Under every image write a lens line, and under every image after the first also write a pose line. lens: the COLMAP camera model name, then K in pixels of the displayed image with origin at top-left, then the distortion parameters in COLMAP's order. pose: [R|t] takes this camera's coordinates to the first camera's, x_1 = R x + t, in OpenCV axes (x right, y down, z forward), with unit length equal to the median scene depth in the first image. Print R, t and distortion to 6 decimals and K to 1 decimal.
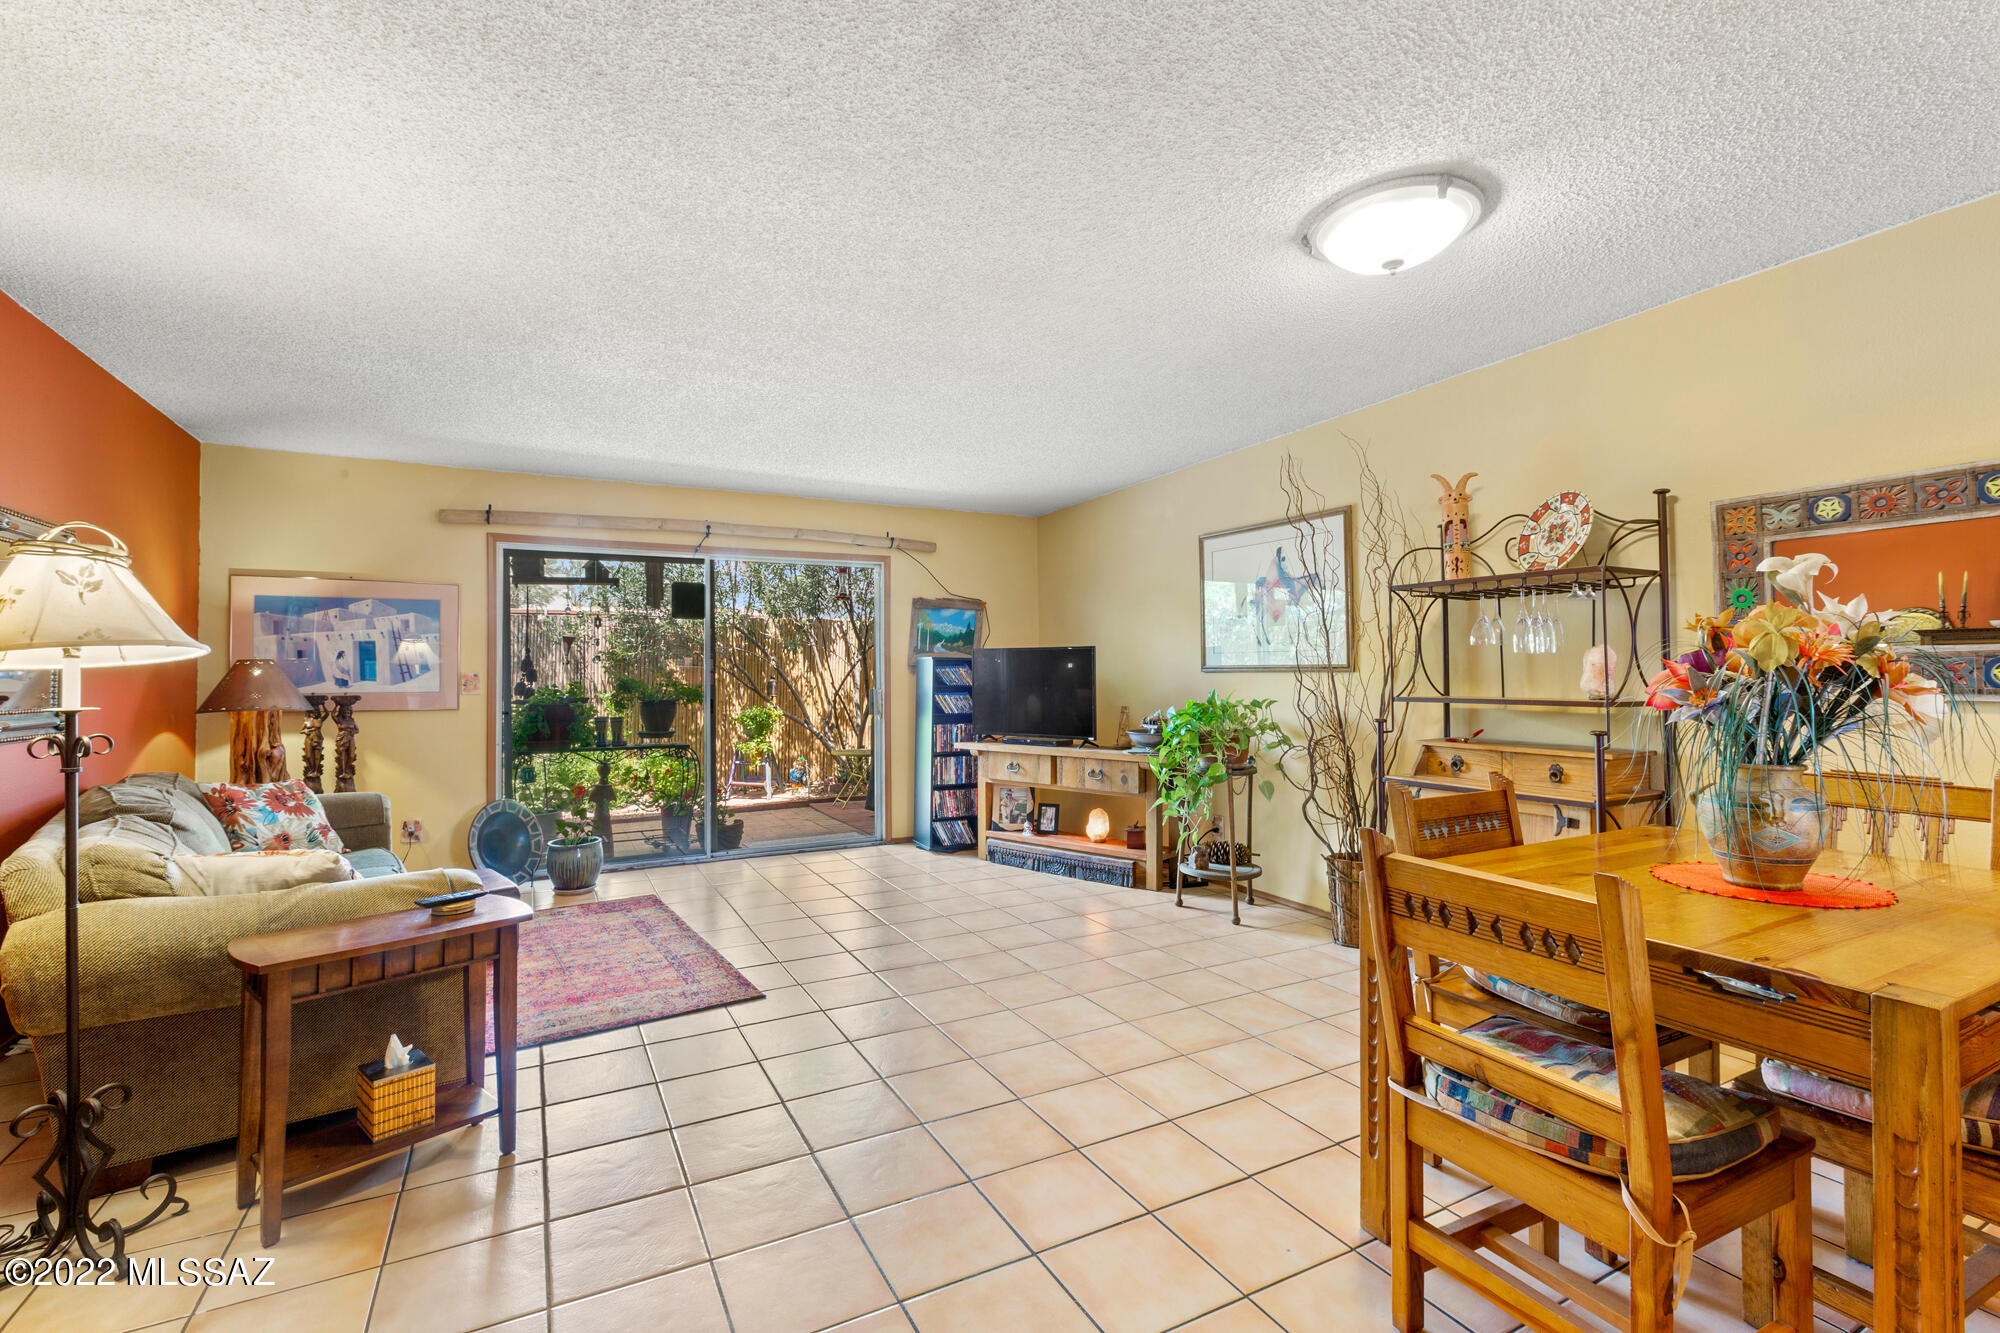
lens RADIAL K [[898.8, 0, 1002.9], [0, 898.8, 664.1], [0, 0, 1]] dist [-0.002358, -0.000033]
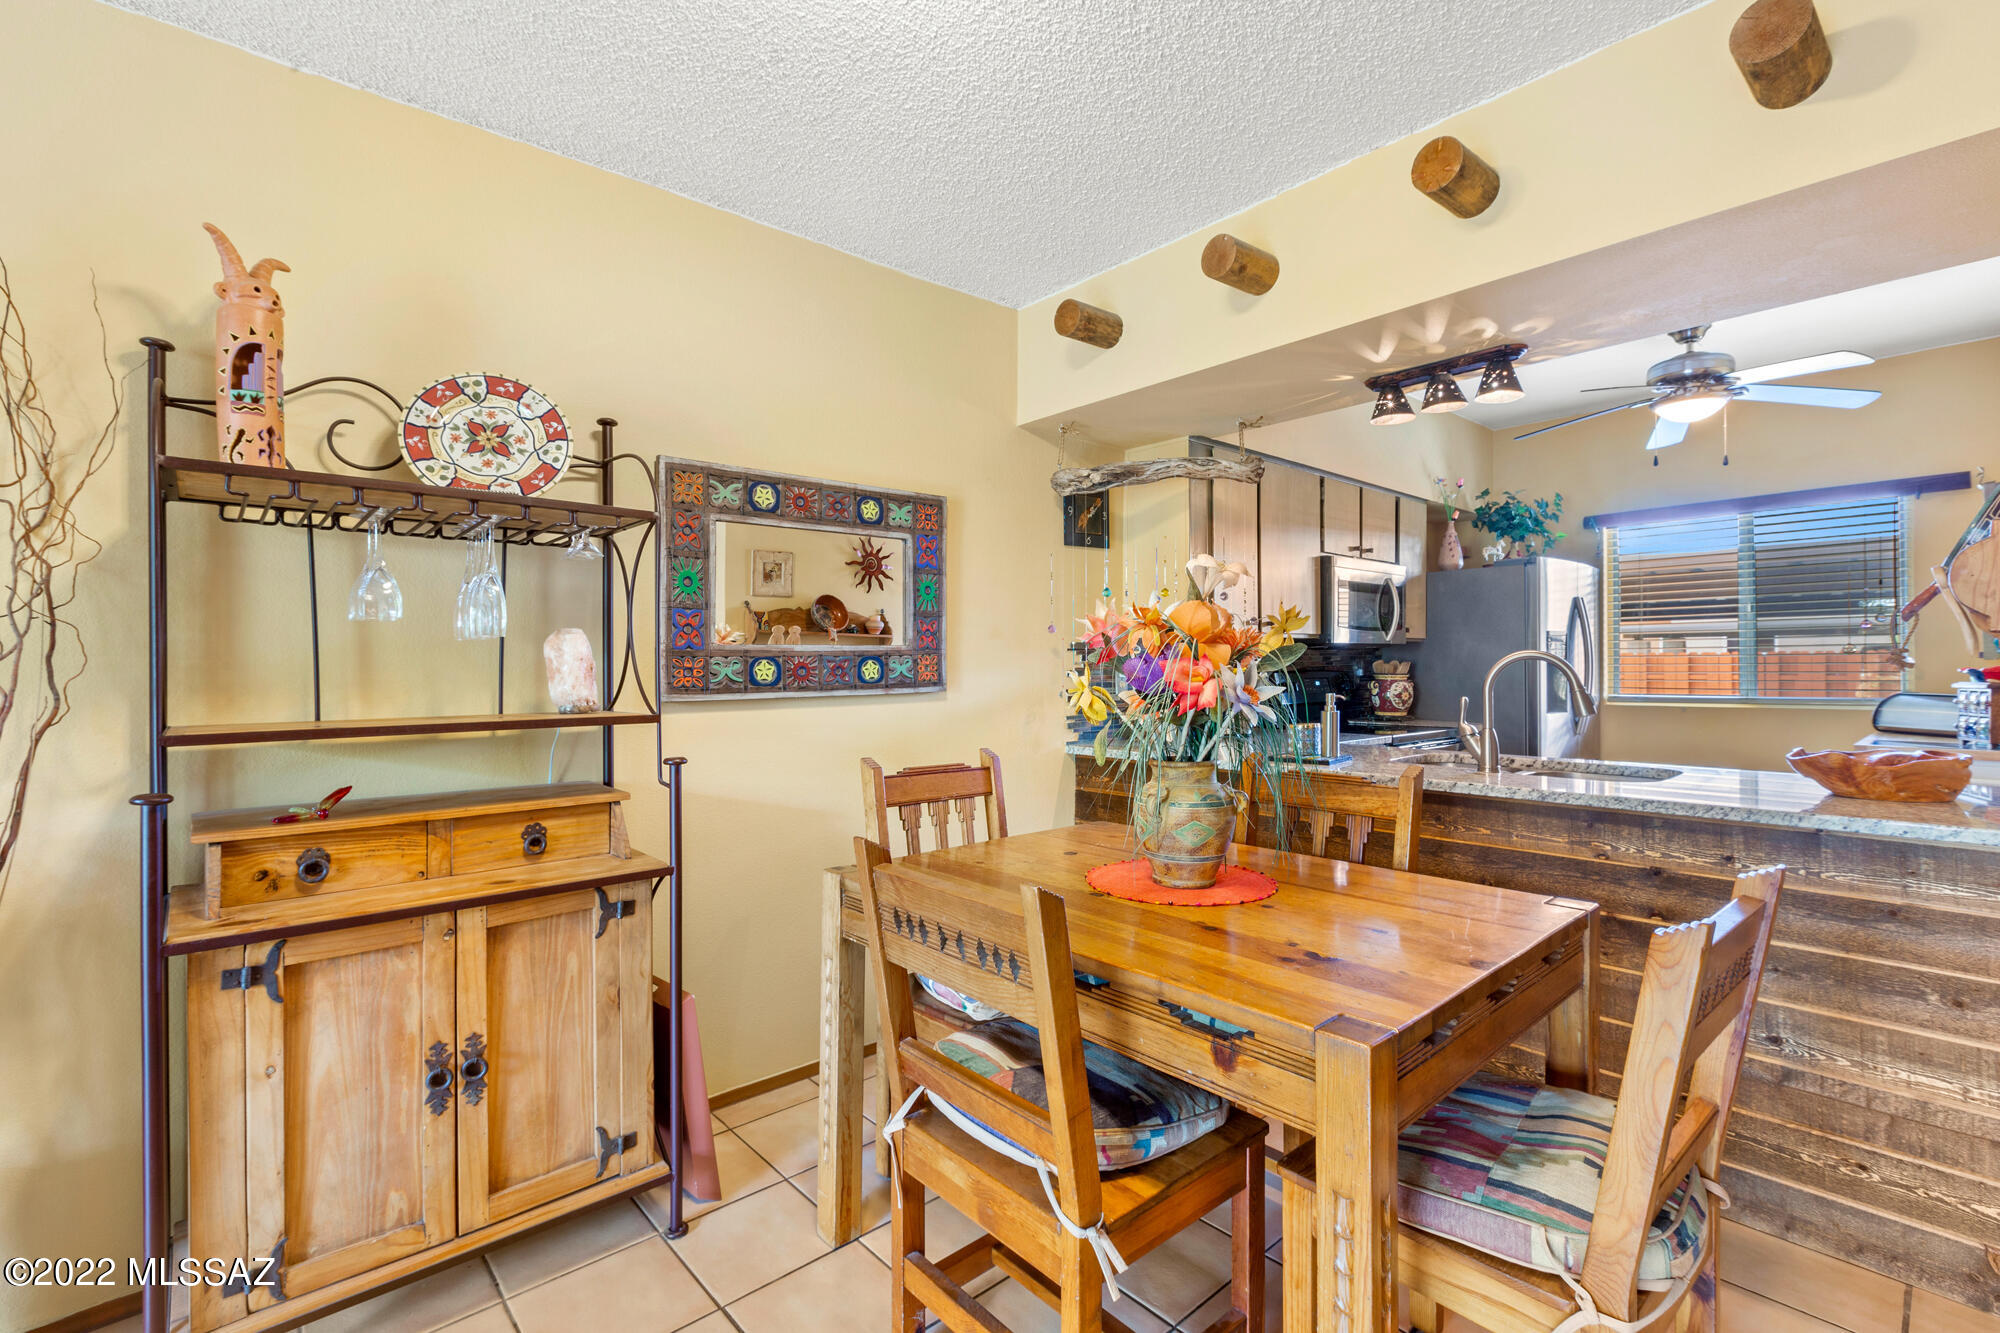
lens RADIAL K [[898.8, 0, 1000.5], [0, 898.8, 664.4], [0, 0, 1]] dist [-0.002358, -0.000033]
pose [[-0.231295, 0.007306, 0.972856, -0.044389], [-0.004515, 0.999953, -0.008582, 0.008093], [-0.972873, -0.006378, -0.231251, 0.854341]]
